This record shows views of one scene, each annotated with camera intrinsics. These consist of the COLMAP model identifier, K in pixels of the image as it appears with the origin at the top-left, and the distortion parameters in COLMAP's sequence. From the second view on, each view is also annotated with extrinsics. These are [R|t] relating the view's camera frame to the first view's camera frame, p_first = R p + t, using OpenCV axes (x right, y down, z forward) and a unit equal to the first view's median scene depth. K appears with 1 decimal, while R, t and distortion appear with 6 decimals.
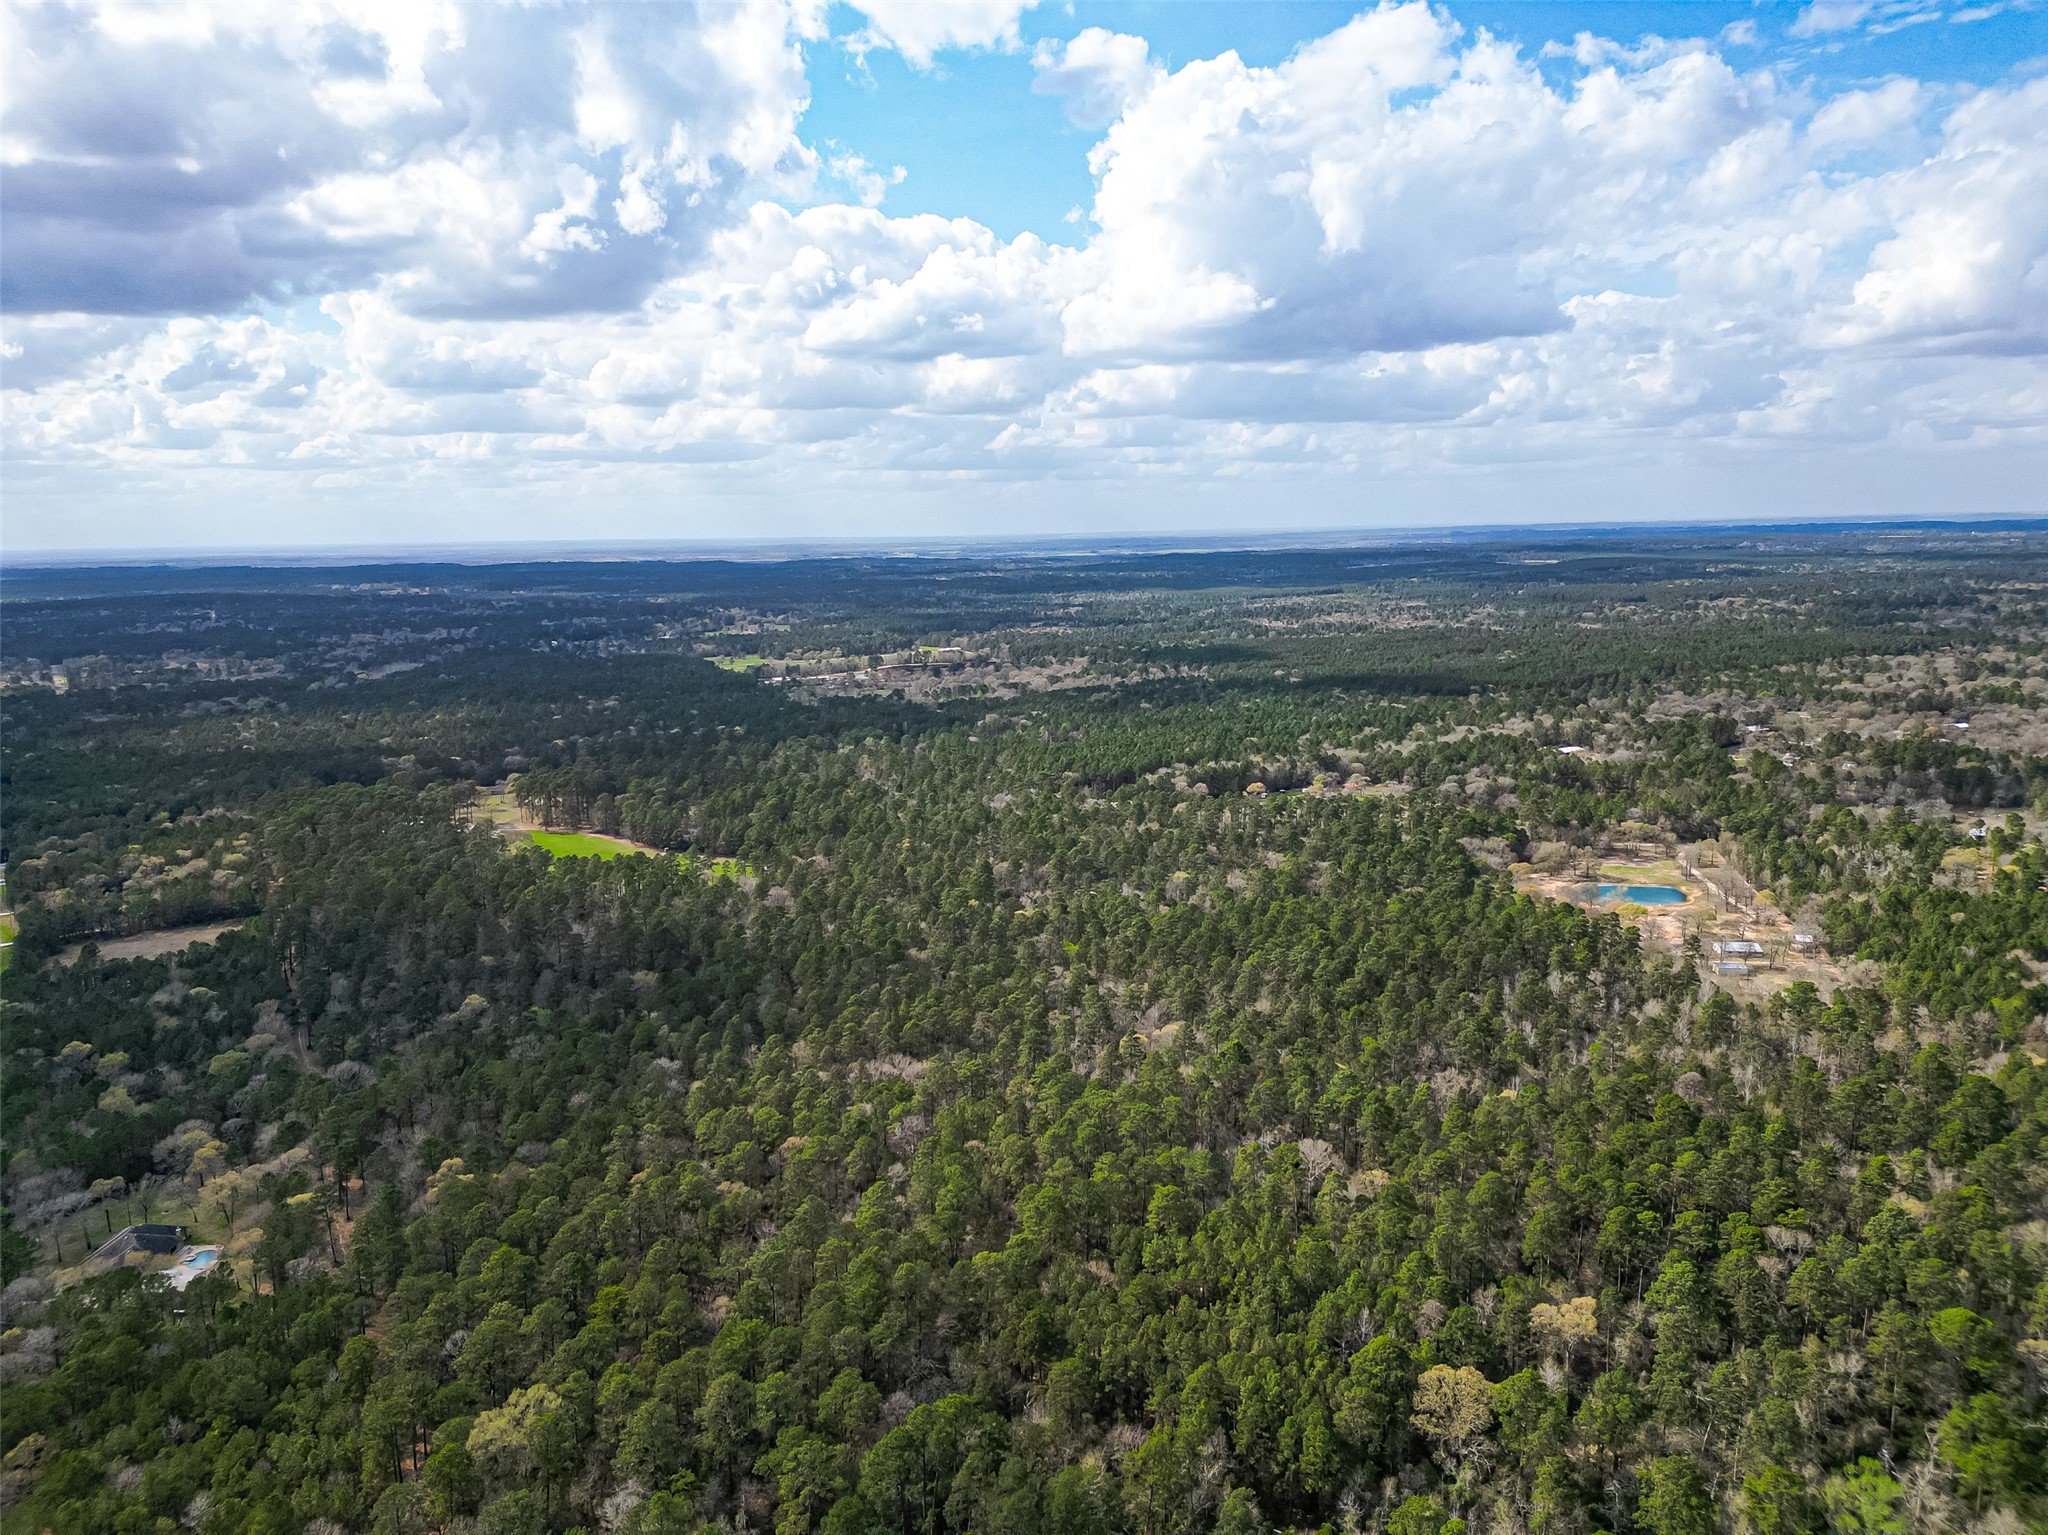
lens RADIAL K [[1423.6, 0, 1022.8], [0, 1423.6, 766.1], [0, 0, 1]] dist [0.077817, -0.072555]
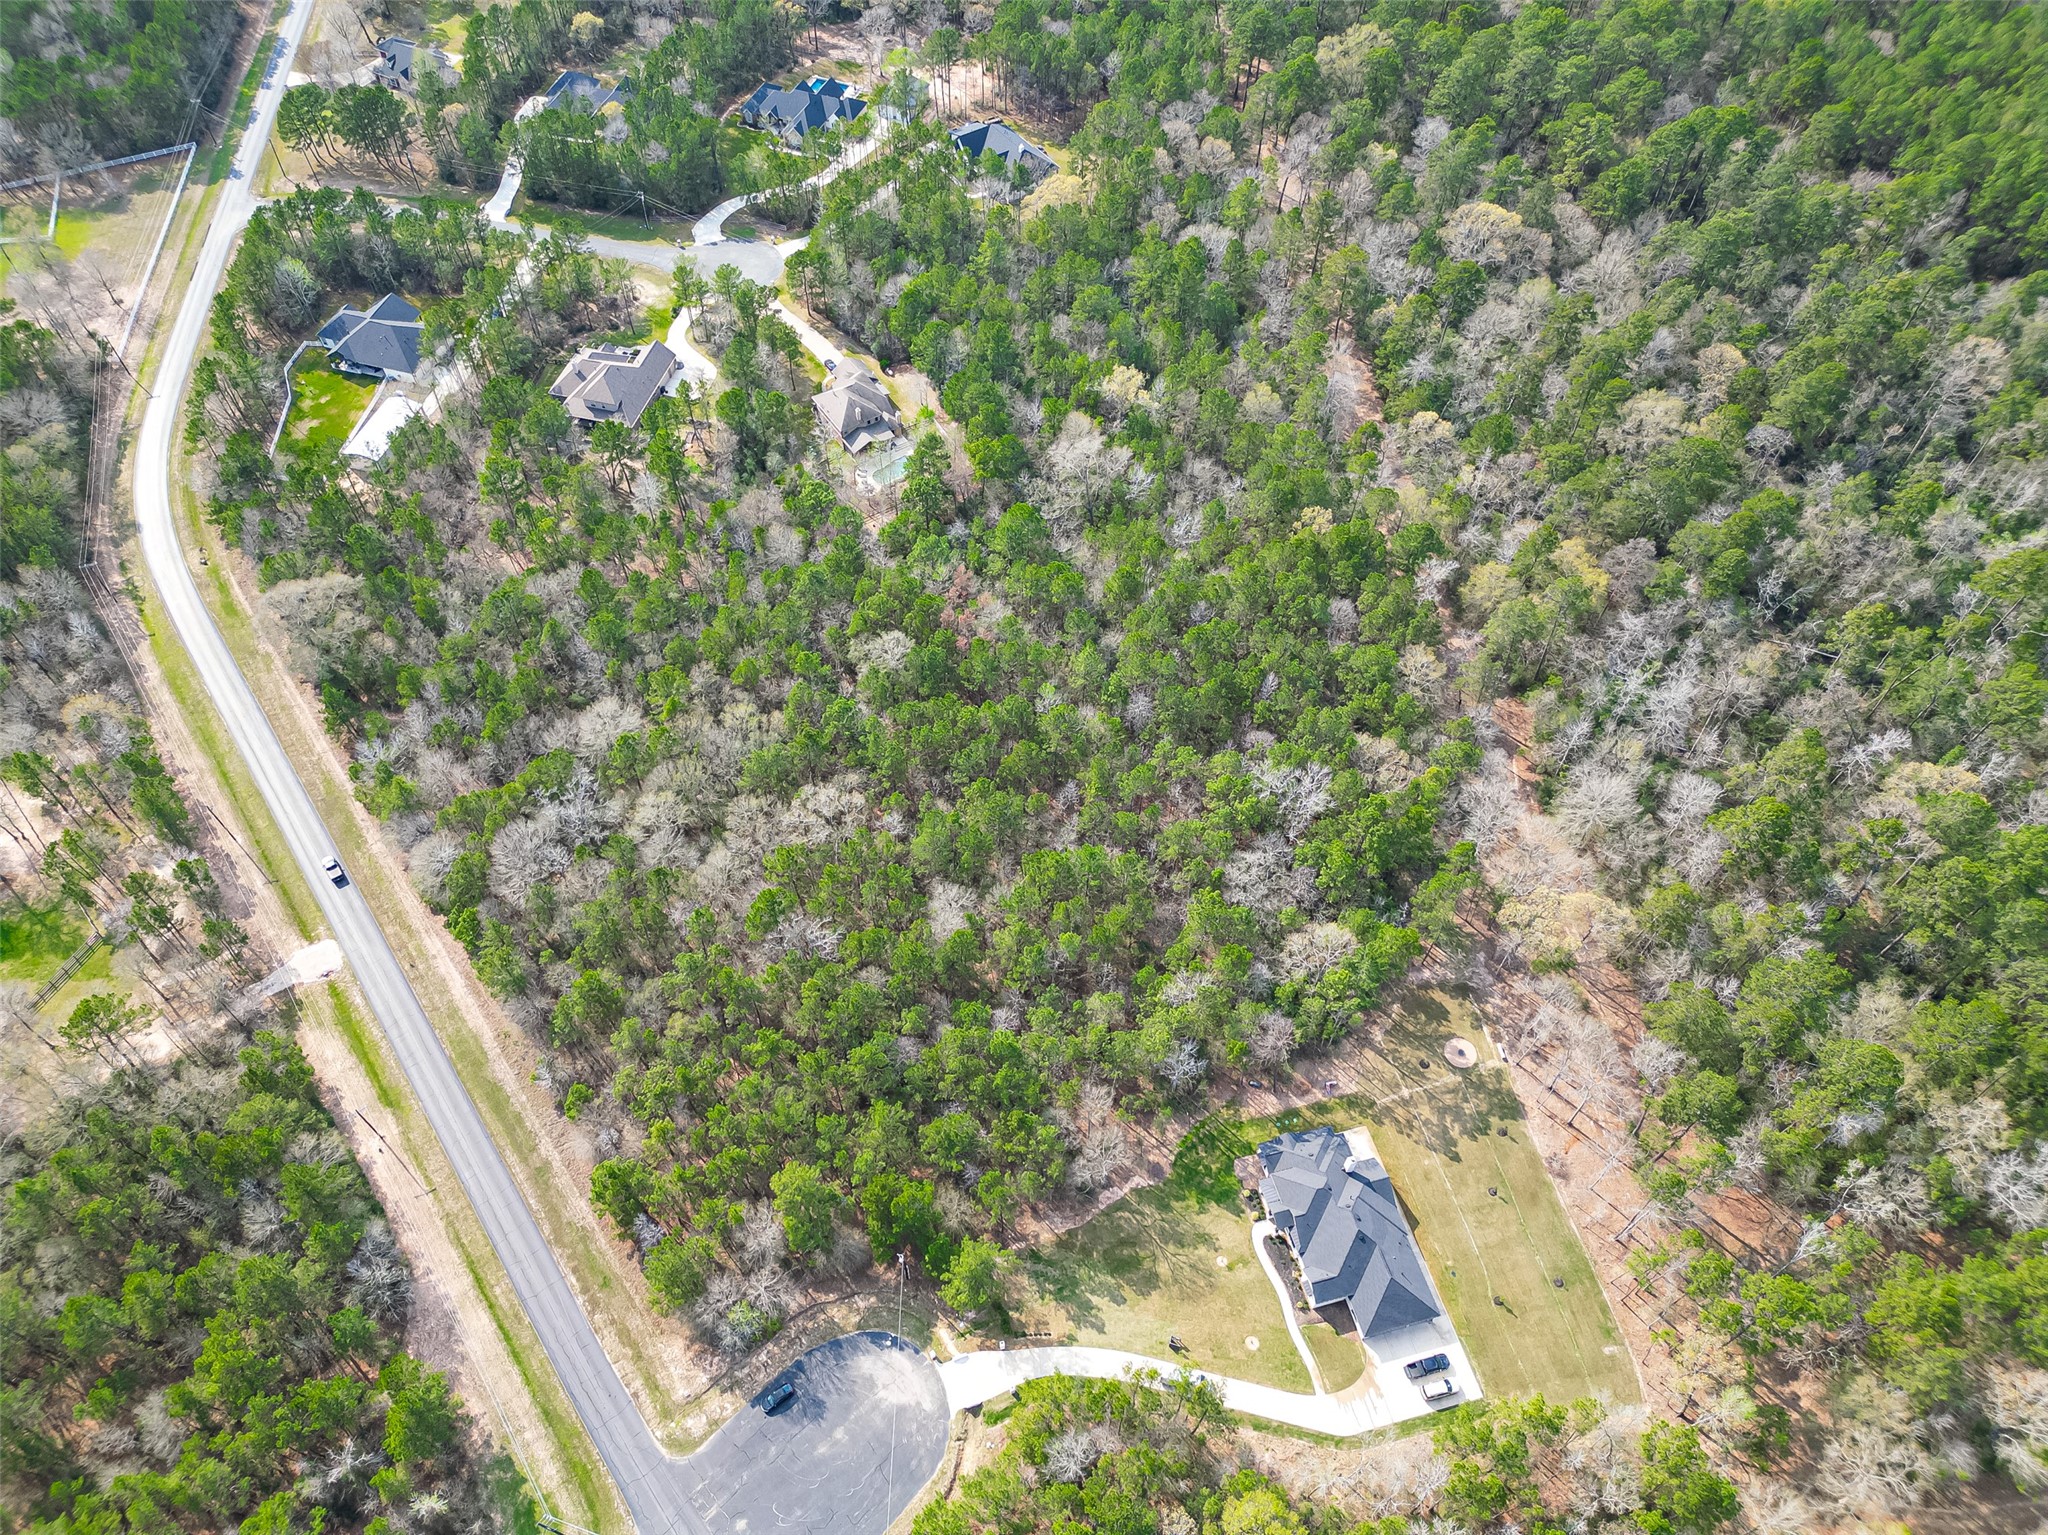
lens RADIAL K [[1423.6, 0, 1022.8], [0, 1423.6, 766.1], [0, 0, 1]] dist [0.077817, -0.072555]
pose [[0.923615, 0.321298, -0.209050, -0.122904], [-0.080577, 0.695917, 0.713587, 0.018759], [0.374756, -0.642235, 0.668649, -0.243977]]
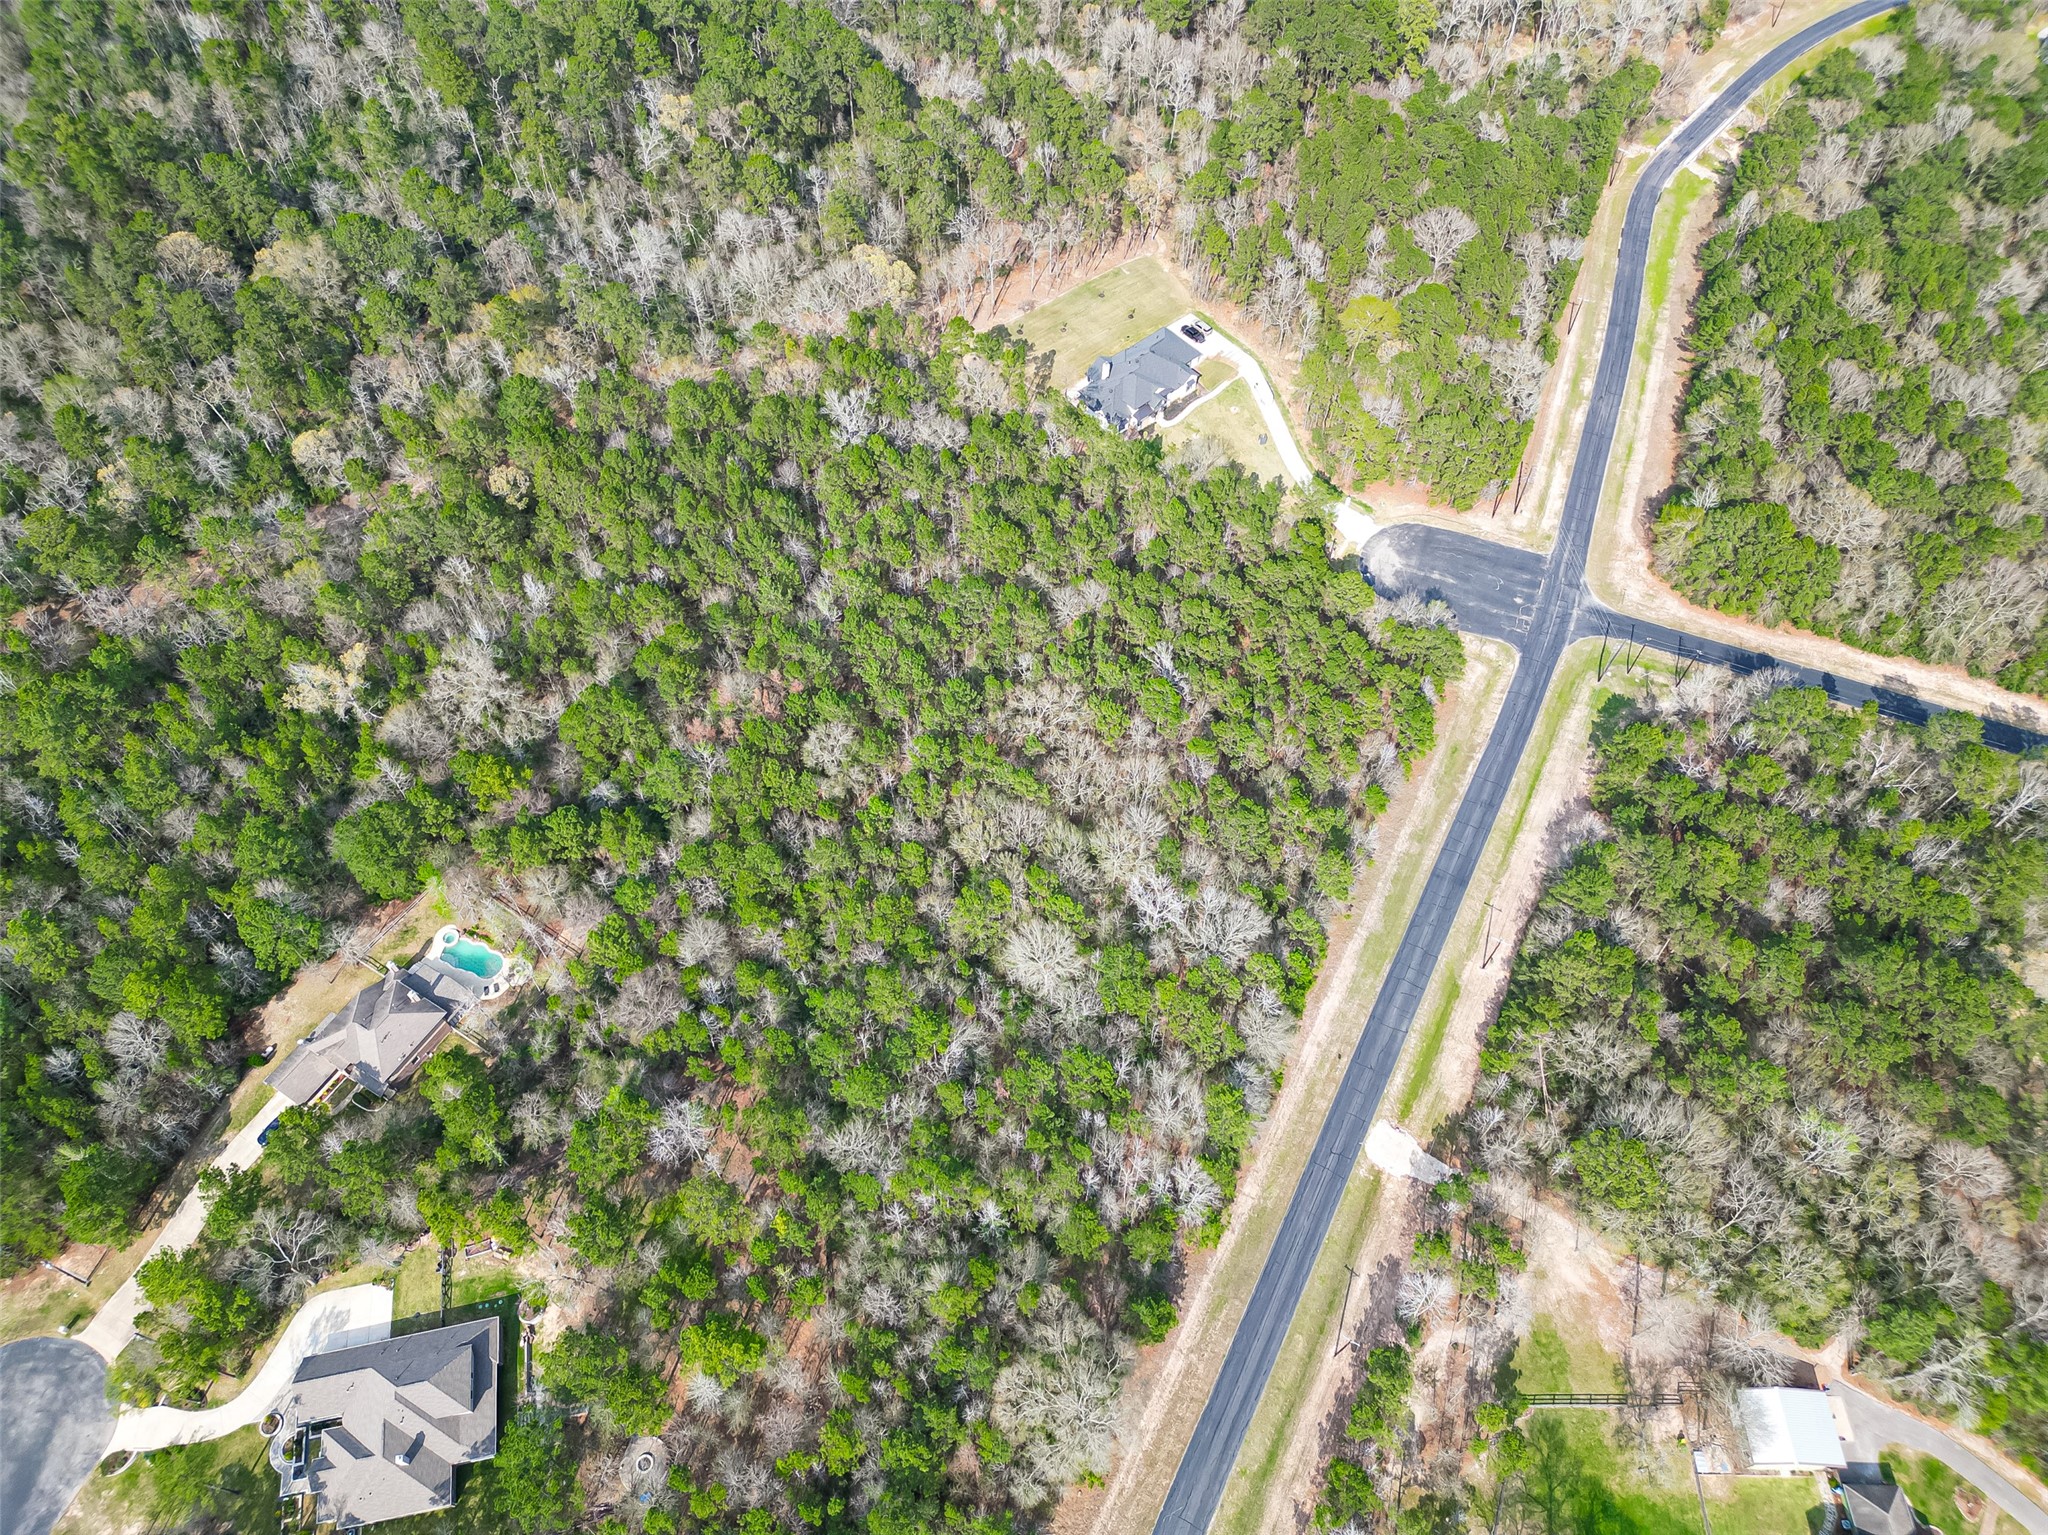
lens RADIAL K [[1423.6, 0, 1022.8], [0, 1423.6, 766.1], [0, 0, 1]] dist [0.077817, -0.072555]
pose [[-0.060779, -0.820723, 0.568085, -0.716232], [0.147931, 0.555445, 0.818289, -0.024213], [-0.987128, 0.133772, 0.087651, 0.089670]]
